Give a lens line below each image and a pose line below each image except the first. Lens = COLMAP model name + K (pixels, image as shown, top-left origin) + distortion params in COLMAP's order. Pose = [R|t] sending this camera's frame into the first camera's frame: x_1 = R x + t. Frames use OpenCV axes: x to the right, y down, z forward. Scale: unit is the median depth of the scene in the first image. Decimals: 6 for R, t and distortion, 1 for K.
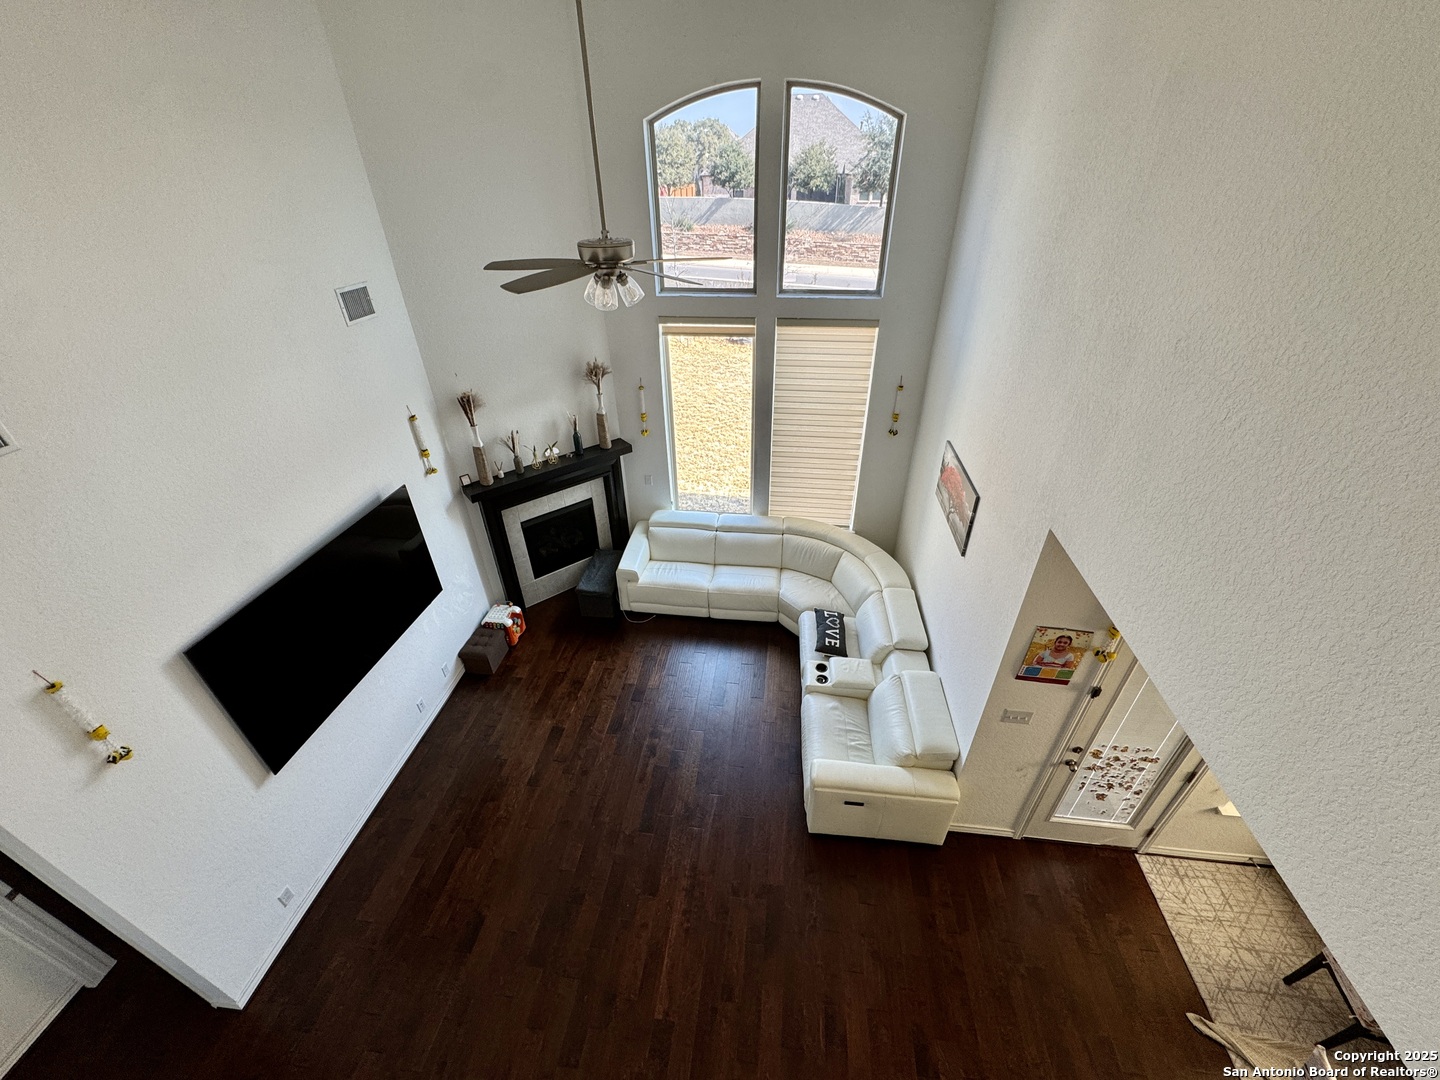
lens RADIAL K [[575.3, 0, 718.2], [0, 575.3, 541.6], [0, 0, 1]] dist [-0.006569, 0.000421]
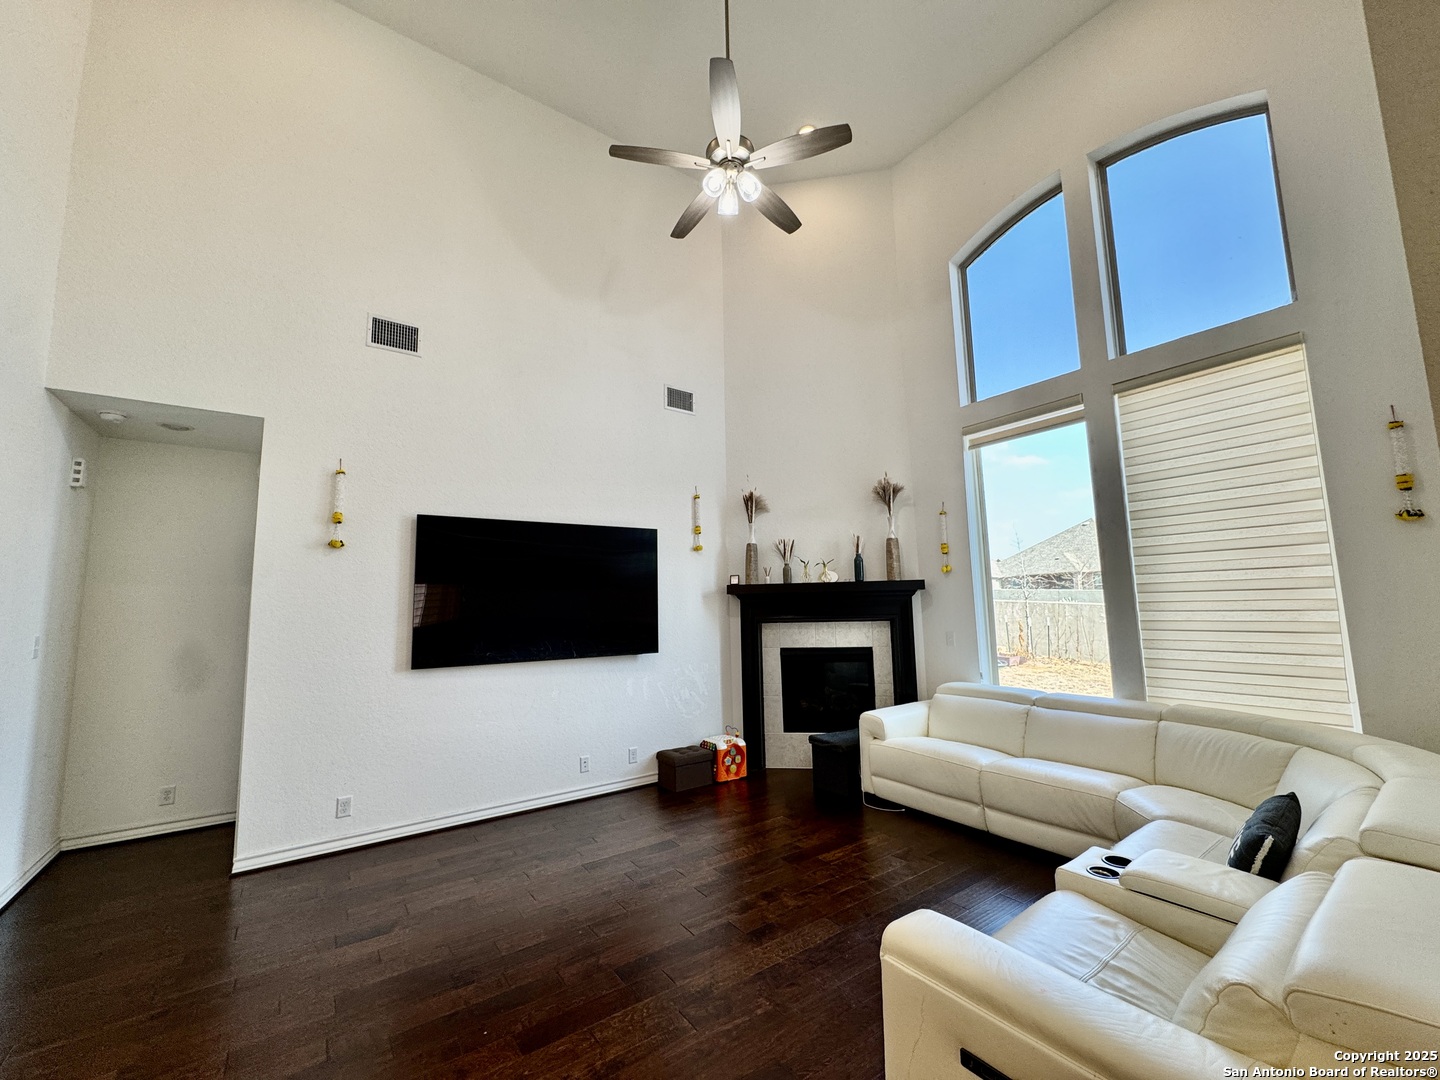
lens RADIAL K [[575.3, 0, 717.0], [0, 575.3, 540.3], [0, 0, 1]] dist [-0.006569, 0.000421]
pose [[0.675949, -0.084126, -0.732131, 0.275540], [-0.403431, 0.789137, -0.463149, 0.310624], [0.616714, 0.608429, 0.499478, 0.427628]]
